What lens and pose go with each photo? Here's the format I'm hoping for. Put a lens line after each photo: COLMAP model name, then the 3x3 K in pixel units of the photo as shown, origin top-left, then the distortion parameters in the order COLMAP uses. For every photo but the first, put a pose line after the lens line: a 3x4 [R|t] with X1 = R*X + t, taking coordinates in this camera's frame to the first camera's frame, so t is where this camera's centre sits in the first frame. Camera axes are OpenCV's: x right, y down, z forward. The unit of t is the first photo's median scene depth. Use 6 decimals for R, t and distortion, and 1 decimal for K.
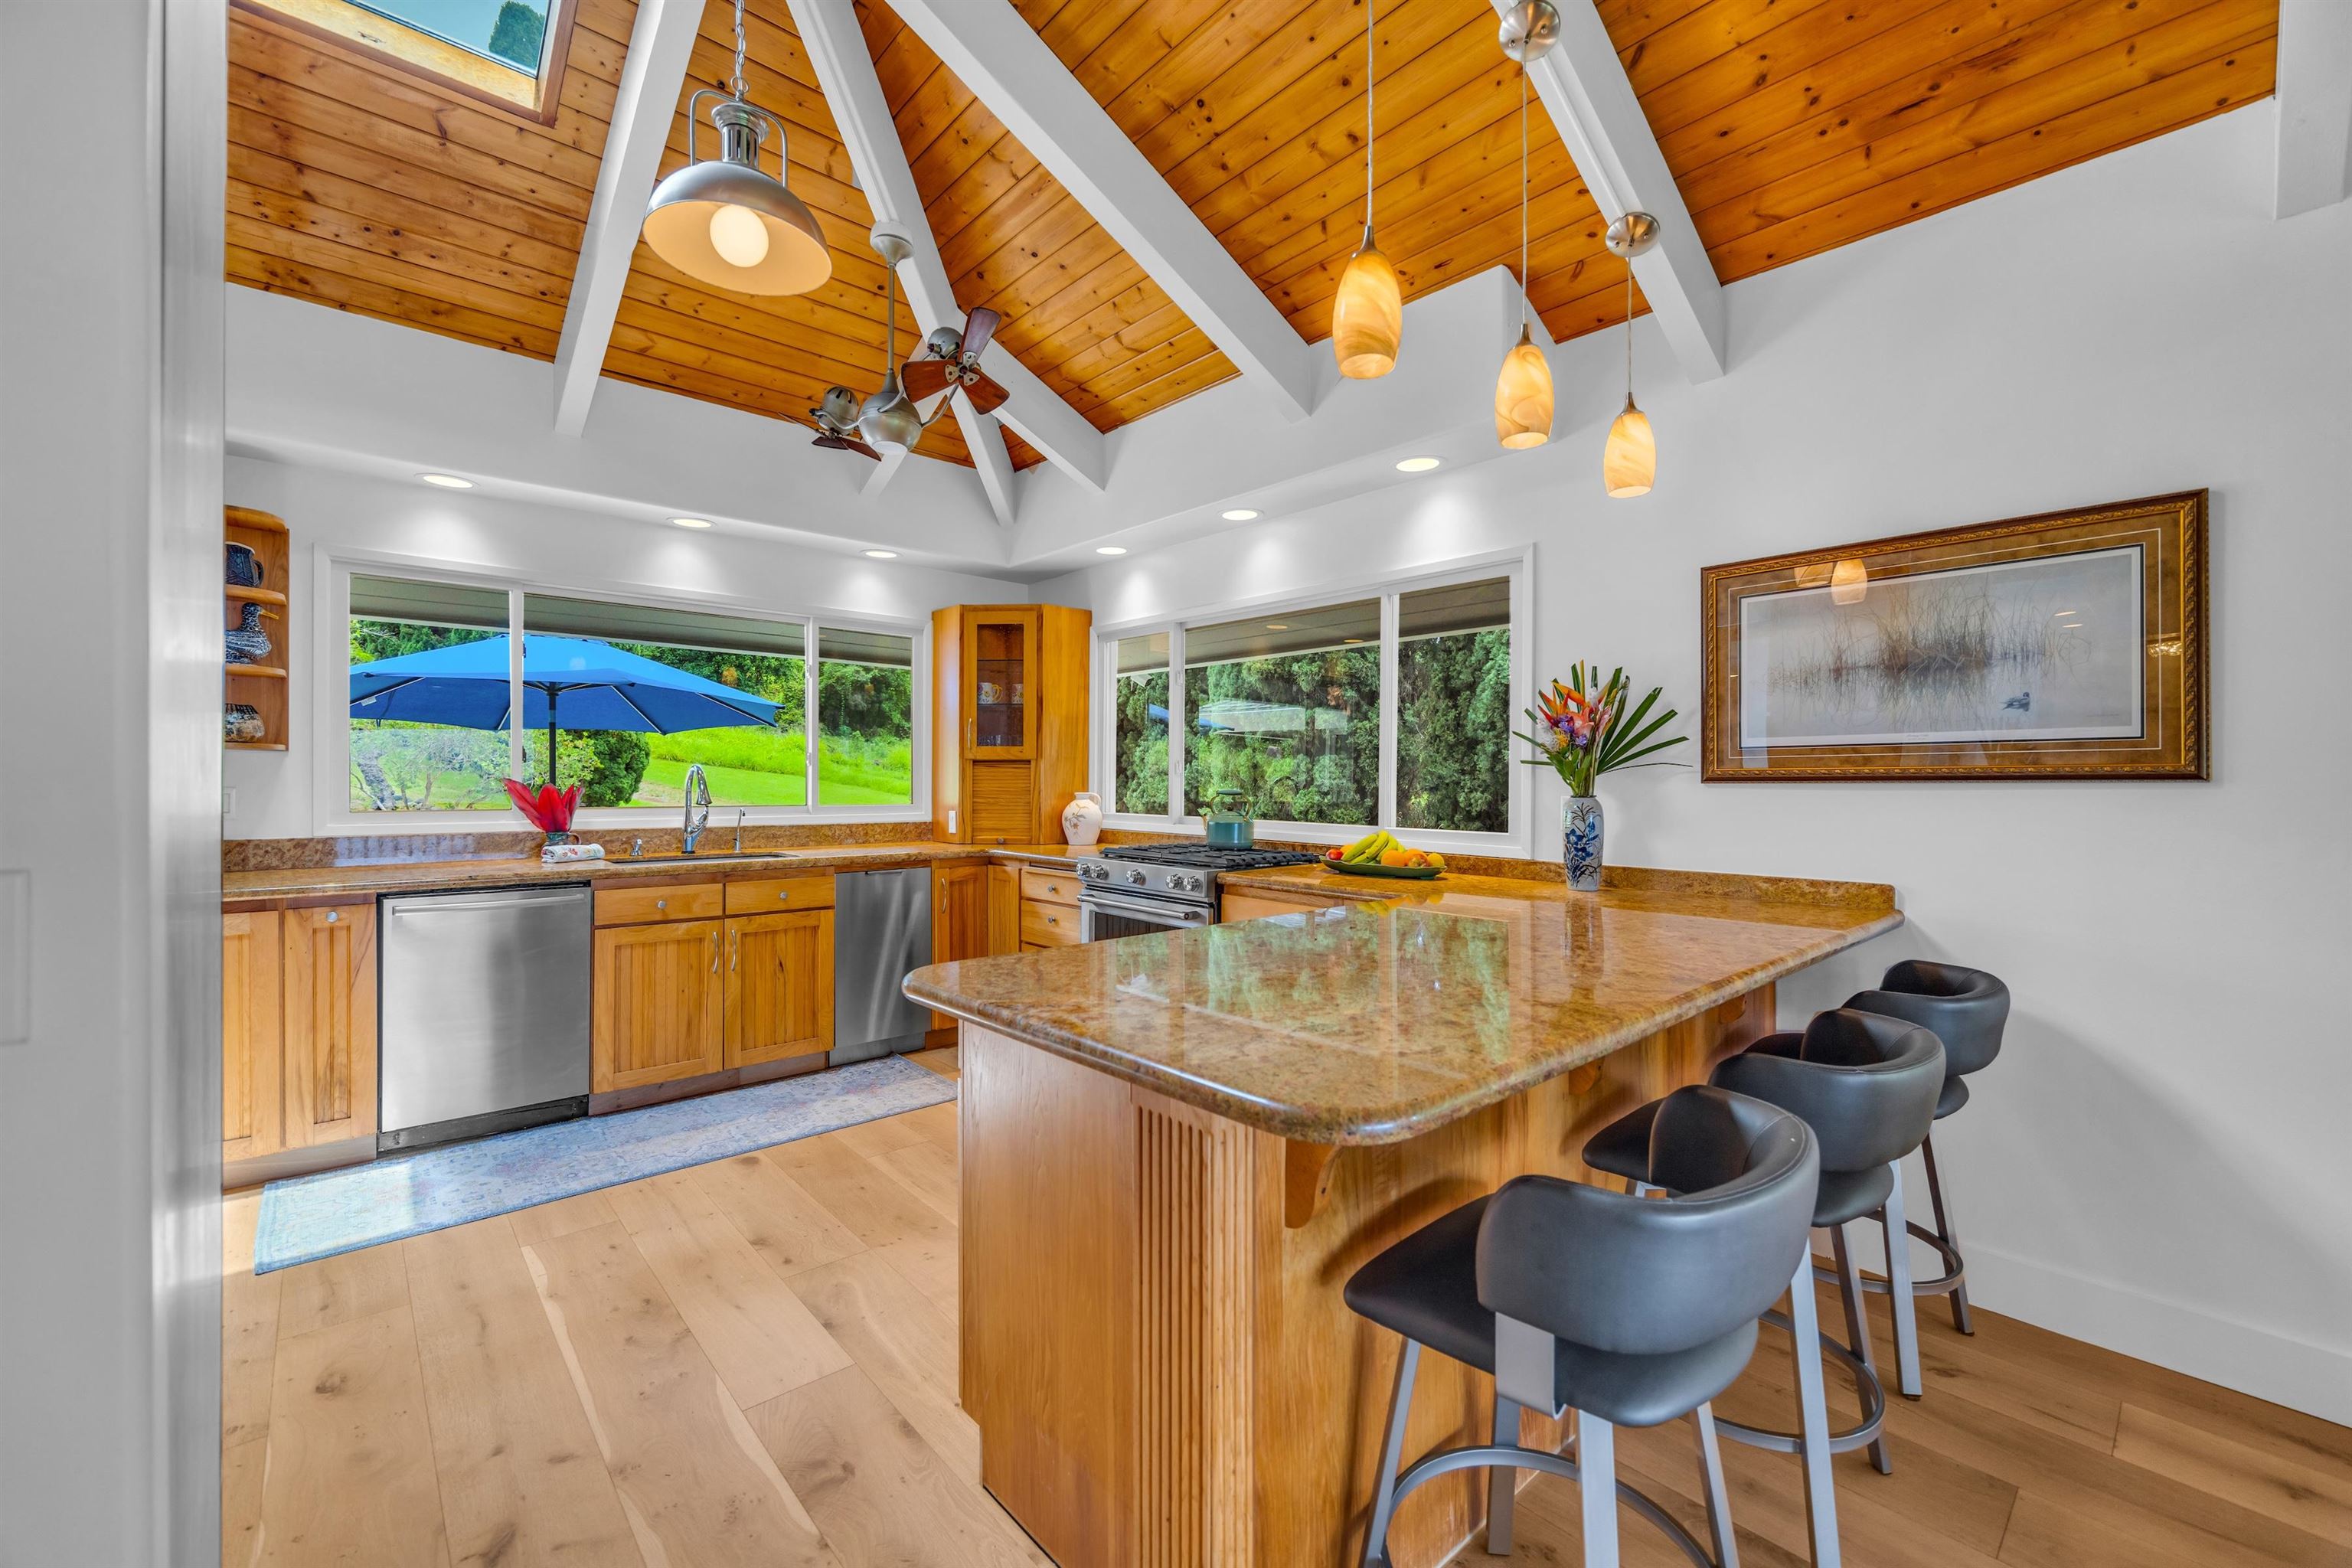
lens RADIAL K [[952.1, 0, 1145.8], [0, 952.1, 778.4], [0, 0, 1]] dist [-0.000914, -0.000239]
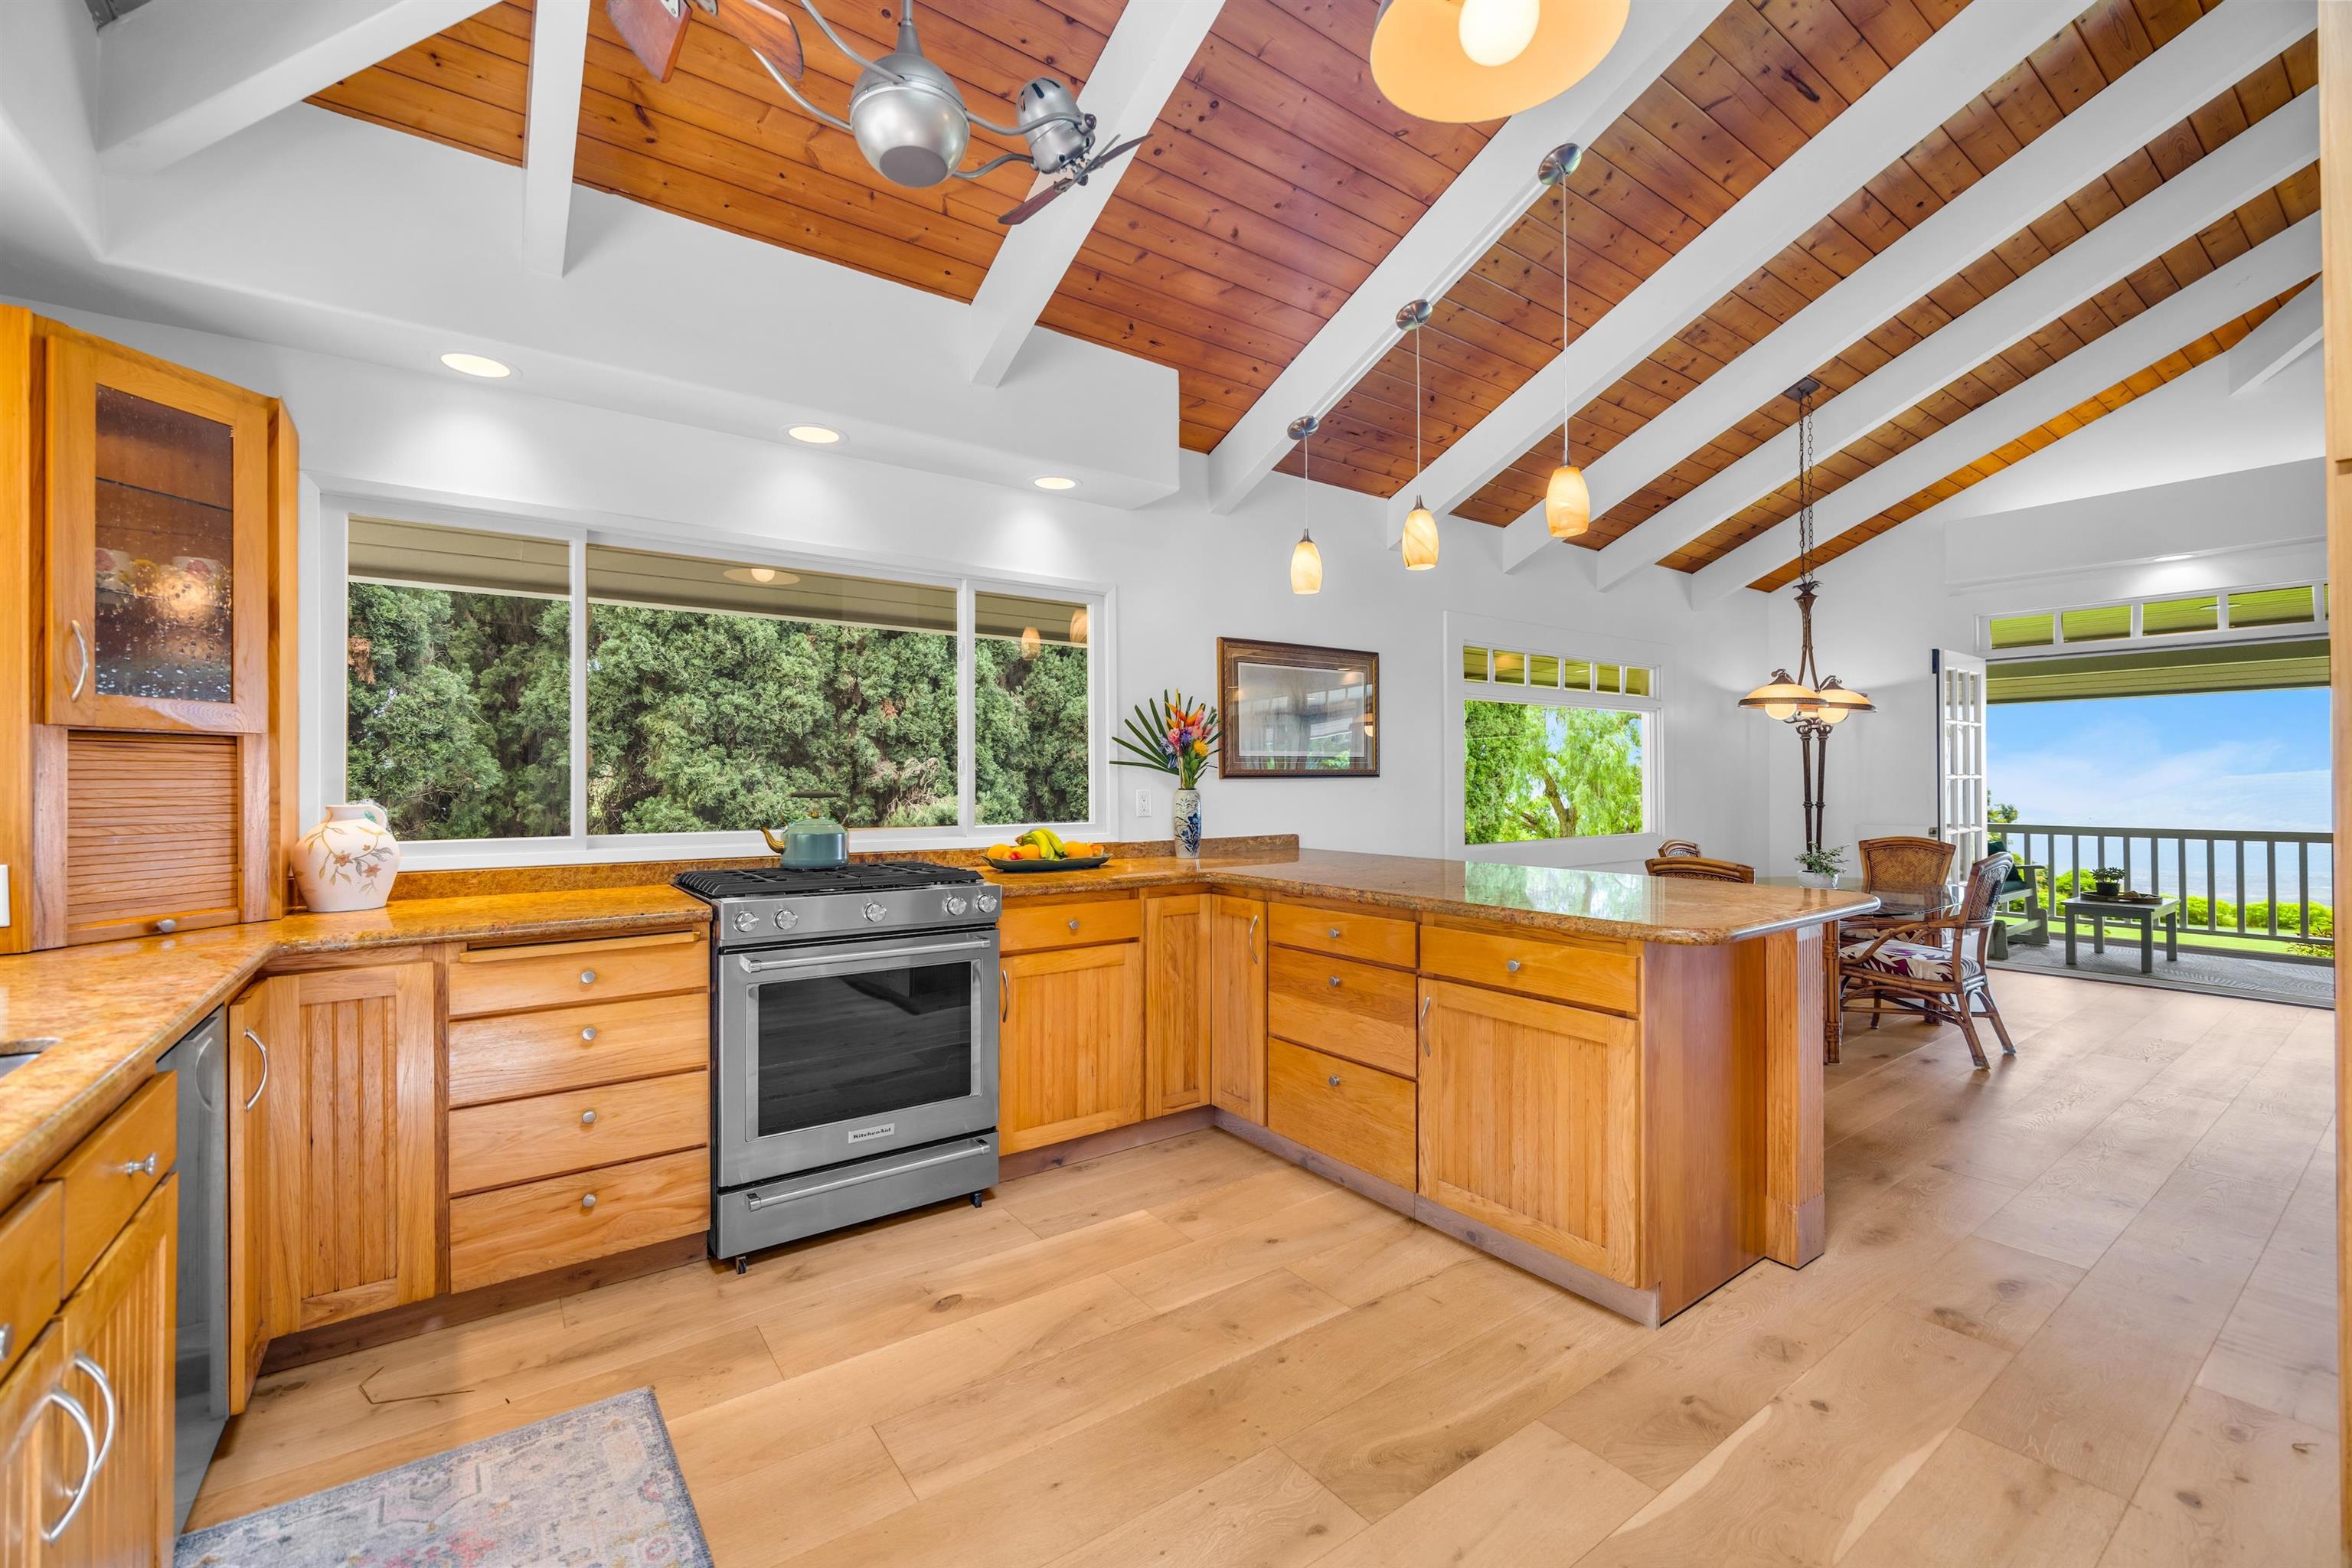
lens RADIAL K [[952.1, 0, 1145.8], [0, 952.1, 778.4], [0, 0, 1]] dist [-0.000914, -0.000239]
pose [[0.103042, -0.000505, 0.994677, -0.841351], [0.001812, 0.999998, 0.000320, 0.002483], [-0.994675, 0.001769, 0.103043, 0.861948]]
